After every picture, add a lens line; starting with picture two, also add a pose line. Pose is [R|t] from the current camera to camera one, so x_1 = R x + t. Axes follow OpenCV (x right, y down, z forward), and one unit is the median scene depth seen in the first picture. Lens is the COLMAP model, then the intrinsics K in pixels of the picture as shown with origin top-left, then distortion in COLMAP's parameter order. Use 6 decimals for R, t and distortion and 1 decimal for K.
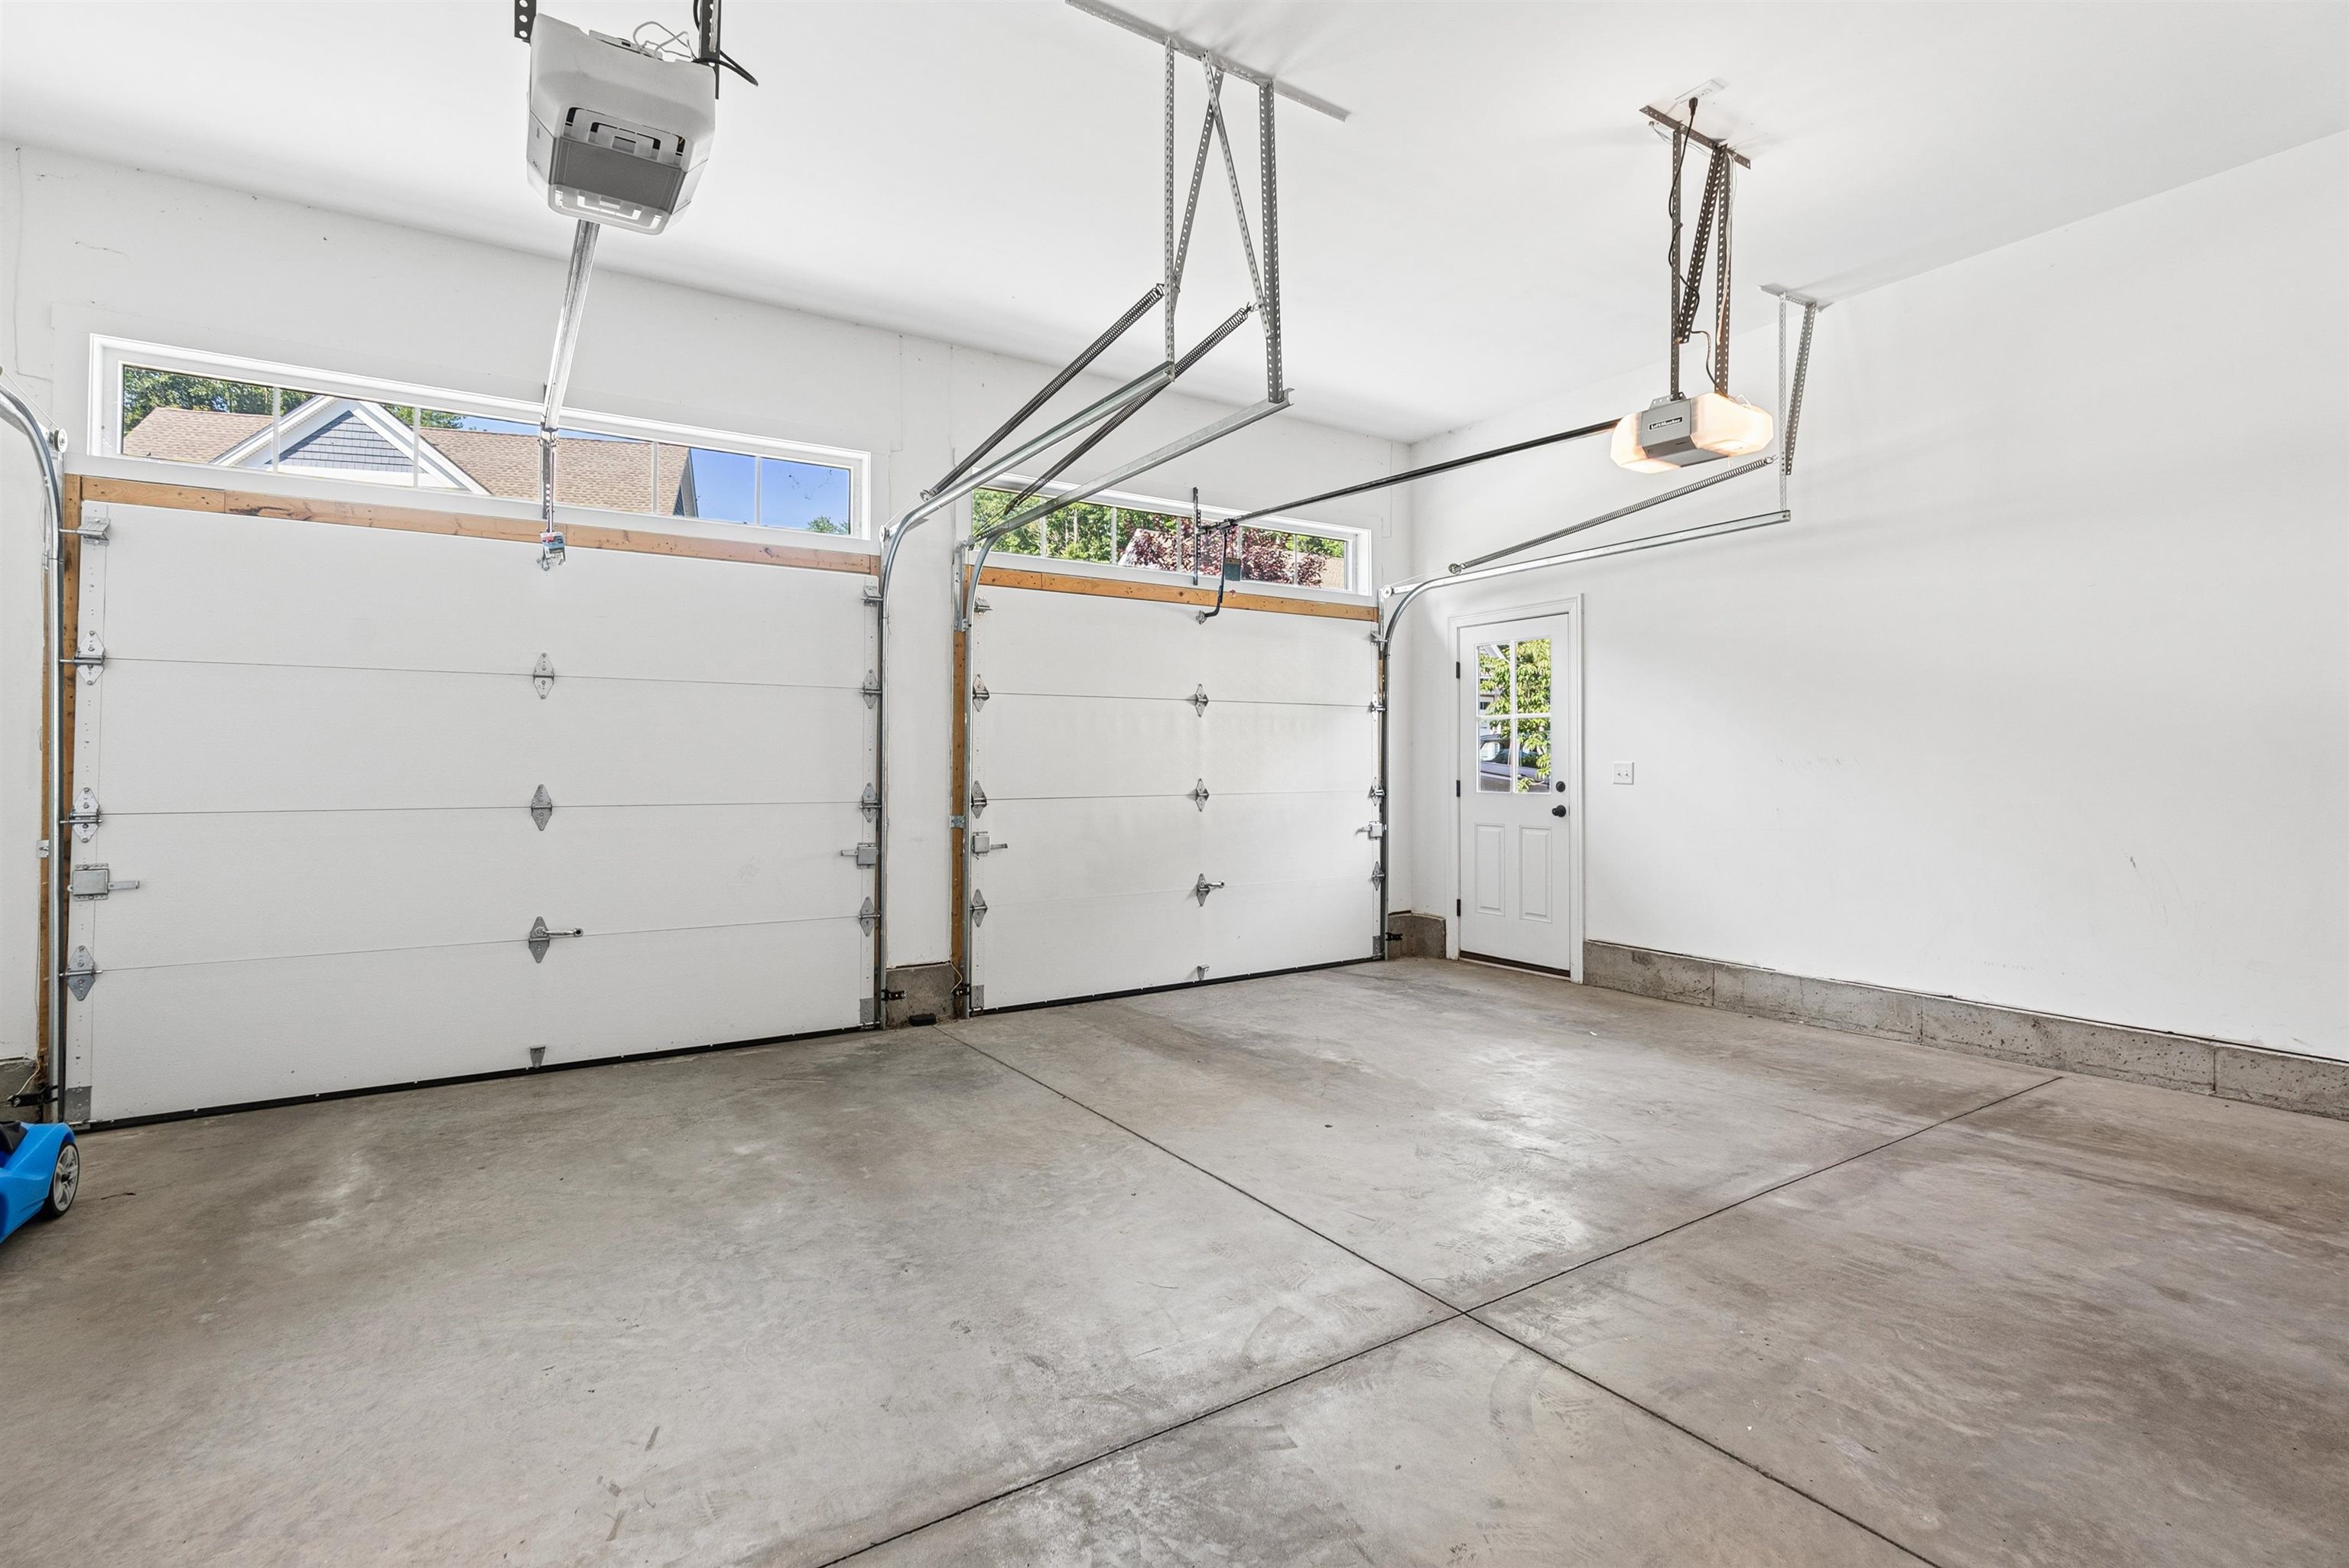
lens RADIAL K [[1070.1, 0, 1166.2], [0, 1070.1, 770.9], [0, 0, 1]] dist [-0.020040, 0.001574]
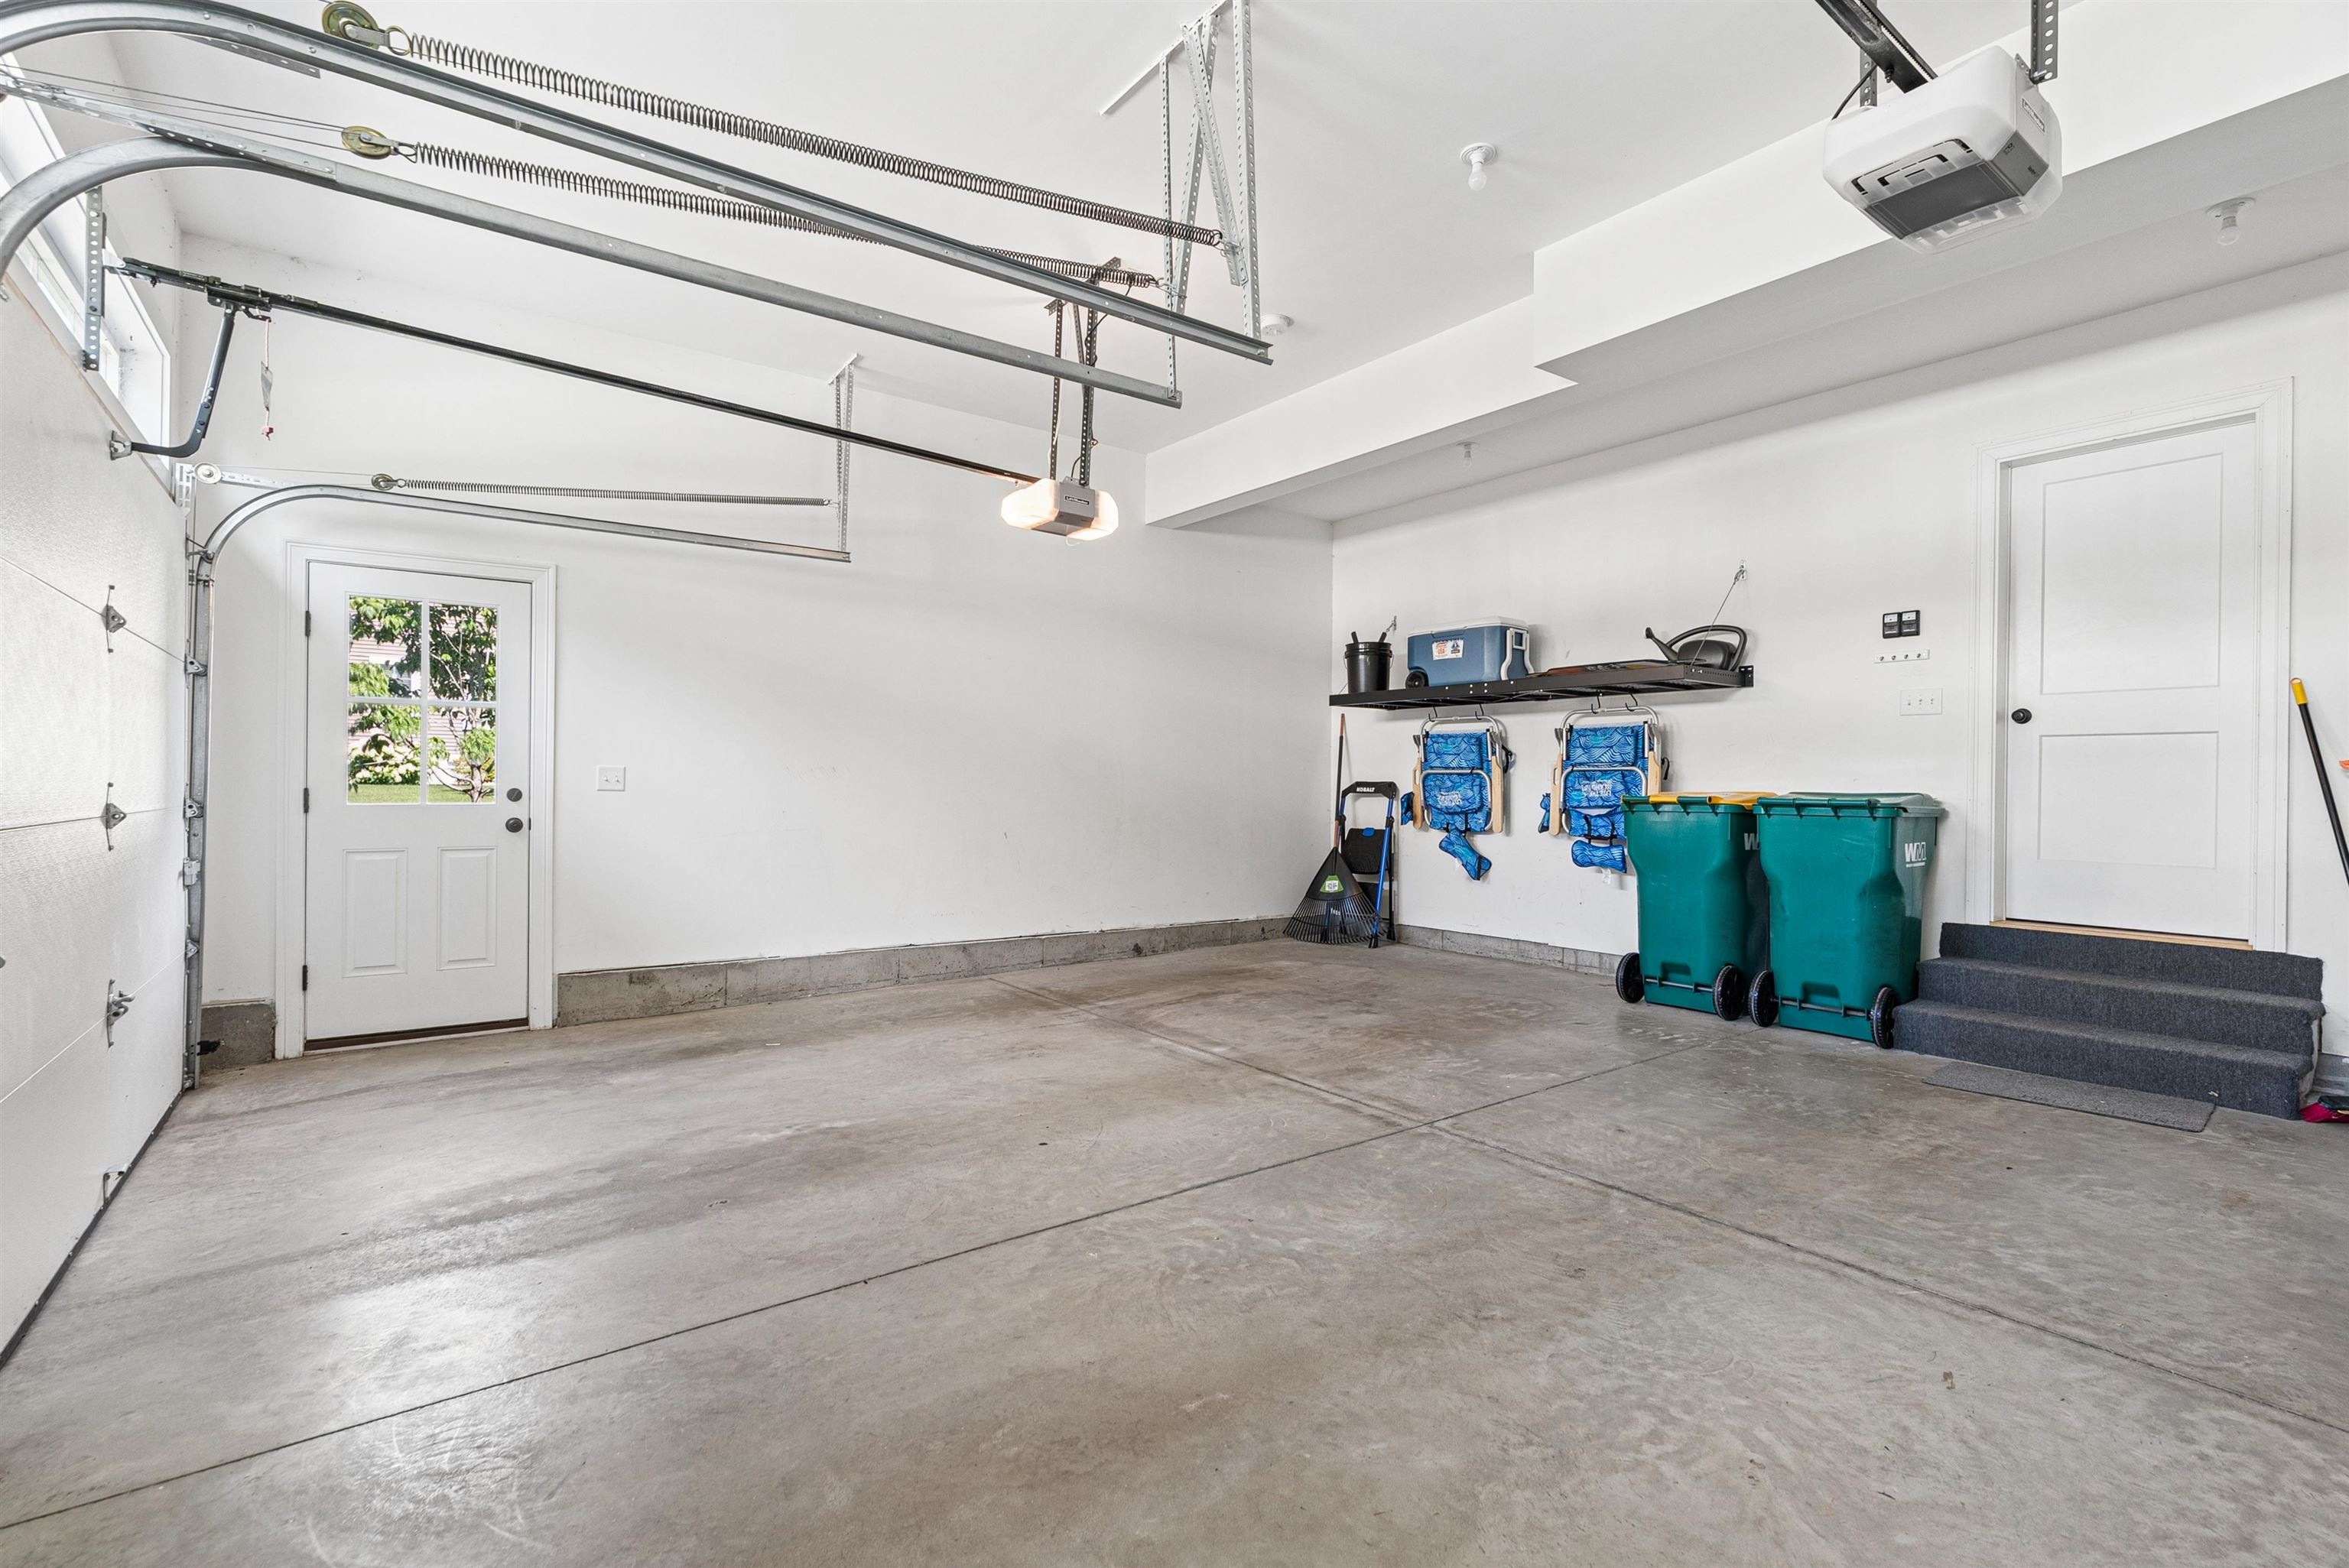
lens RADIAL K [[1070.1, 0, 1167.2], [0, 1070.1, 787.2], [0, 0, 1]] dist [-0.020040, 0.001574]
pose [[-0.046060, -0.001263, 0.998938, -0.622097], [0.001380, 0.999998, 0.001328, 0.011249], [-0.998938, 0.001440, -0.046058, 0.724483]]
